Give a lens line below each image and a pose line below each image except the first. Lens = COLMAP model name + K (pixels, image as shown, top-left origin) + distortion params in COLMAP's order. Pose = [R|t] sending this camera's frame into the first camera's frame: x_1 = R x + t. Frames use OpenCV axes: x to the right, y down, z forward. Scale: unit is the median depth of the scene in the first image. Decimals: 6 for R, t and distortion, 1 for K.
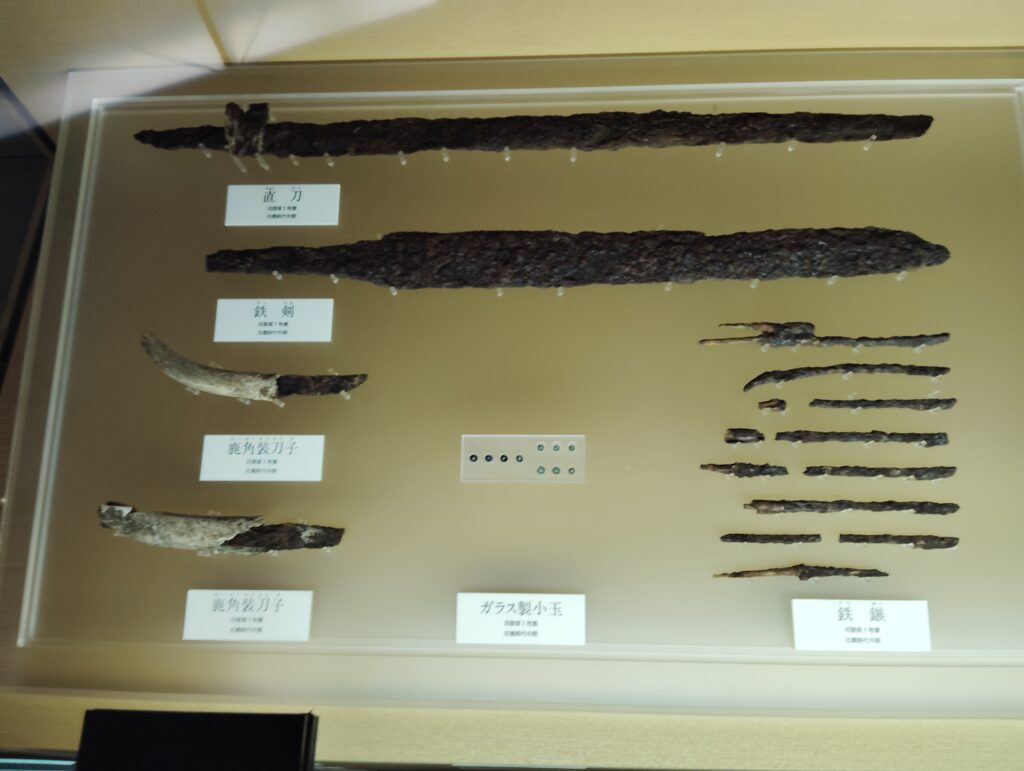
lens RADIAL K [[847.9, 0, 511.3], [0, 847.9, 371.7], [0, 0, 1]] dist [0.105091, -0.212032]
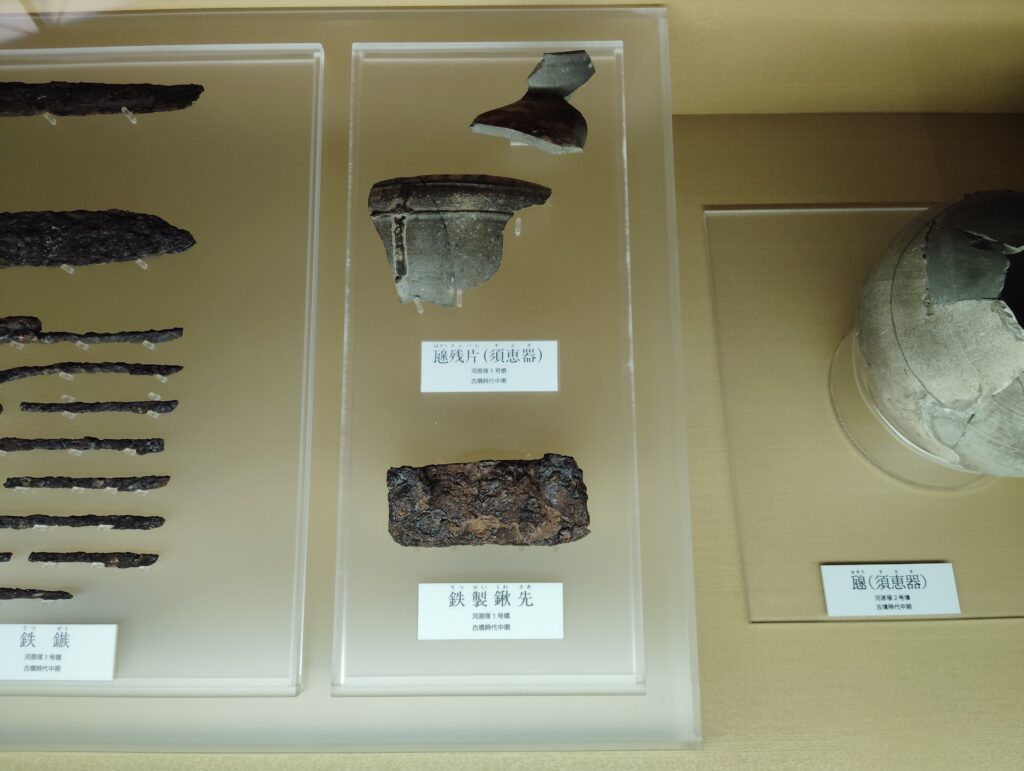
lens RADIAL K [[898.3, 0, 510.7], [0, 898.3, 370.4], [0, 0, 1]] dist [0.112162, -0.235485]
pose [[0.999449, -0.008141, 0.032193, 0.828848], [0.007457, 0.999745, 0.021300, -0.018034], [-0.032358, -0.021048, 0.999255, 0.031011]]
